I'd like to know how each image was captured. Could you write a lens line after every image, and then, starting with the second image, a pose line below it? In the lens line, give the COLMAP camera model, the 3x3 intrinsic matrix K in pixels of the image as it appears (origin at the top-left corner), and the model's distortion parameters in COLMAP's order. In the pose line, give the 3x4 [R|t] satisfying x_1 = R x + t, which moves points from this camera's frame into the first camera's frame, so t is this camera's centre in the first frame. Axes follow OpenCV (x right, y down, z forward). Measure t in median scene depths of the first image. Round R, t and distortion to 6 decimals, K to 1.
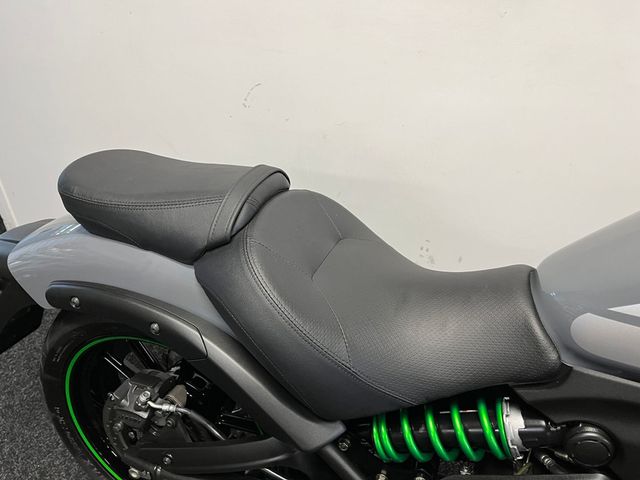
lens RADIAL K [[482.5, 0, 320.0], [0, 482.5, 240.0], [0, 0, 1]] dist [0.090169, -0.120122]
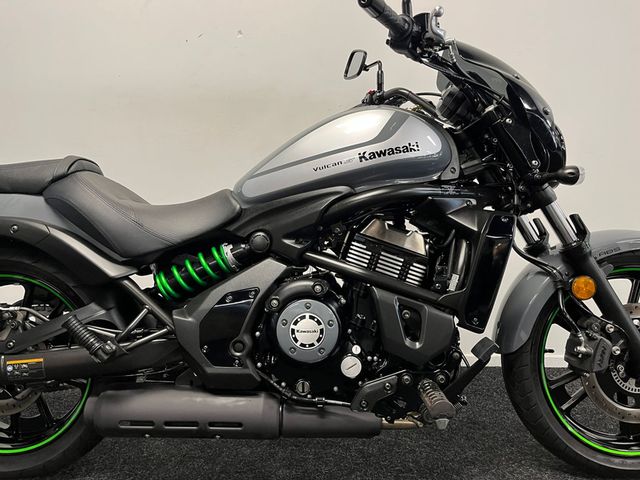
lens RADIAL K [[482.5, 0, 320.0], [0, 482.5, 240.0], [0, 0, 1]] dist [0.090169, -0.120122]
pose [[0.959011, -0.053319, 0.278307, 0.201373], [0.169083, 0.895810, -0.411017, 1.107360], [-0.227395, 0.441227, 0.868107, -0.697666]]
